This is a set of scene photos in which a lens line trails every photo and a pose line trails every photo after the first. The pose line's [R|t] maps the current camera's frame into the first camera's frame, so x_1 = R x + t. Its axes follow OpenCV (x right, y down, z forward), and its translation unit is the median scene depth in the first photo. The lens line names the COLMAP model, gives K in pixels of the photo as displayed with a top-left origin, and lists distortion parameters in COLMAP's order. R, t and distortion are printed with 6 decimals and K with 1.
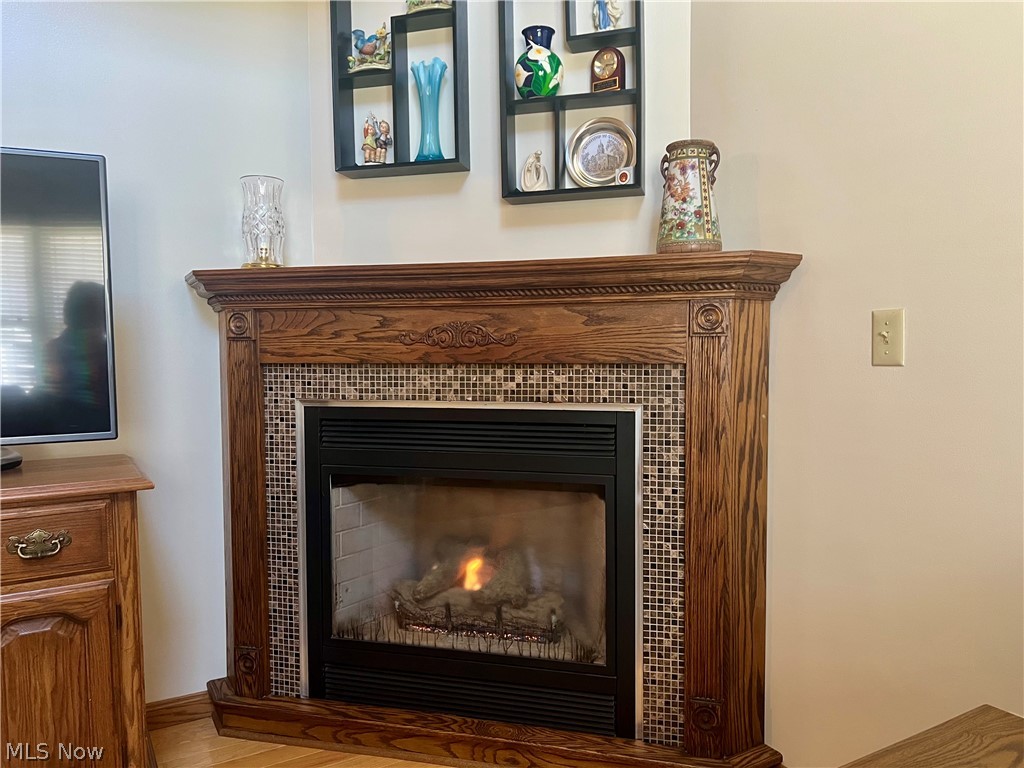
lens RADIAL K [[767.6, 0, 509.0], [0, 767.6, 389.7], [0, 0, 1]] dist [0.061441, -0.087037]
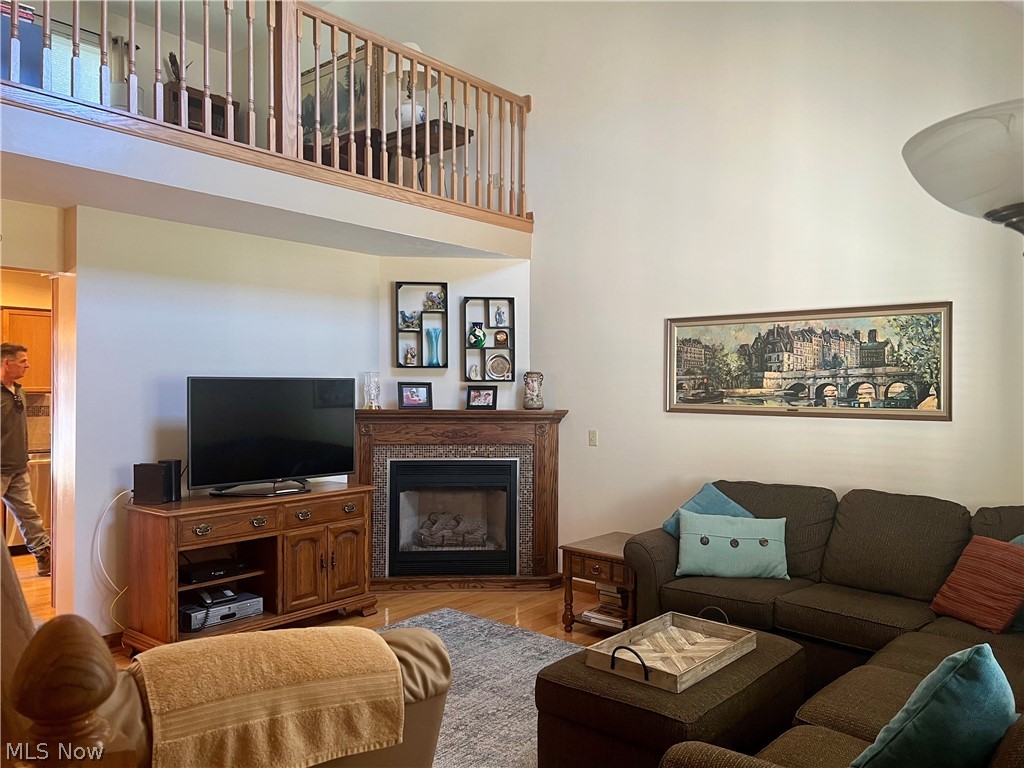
lens RADIAL K [[767.6, 0, 509.0], [0, 767.6, 389.7], [0, 0, 1]] dist [0.061441, -0.087037]
pose [[0.941861, 0.011313, 0.335812, -0.791286], [0.008507, 0.998310, -0.057492, -0.067248], [-0.335894, 0.057006, 0.940173, -1.638660]]
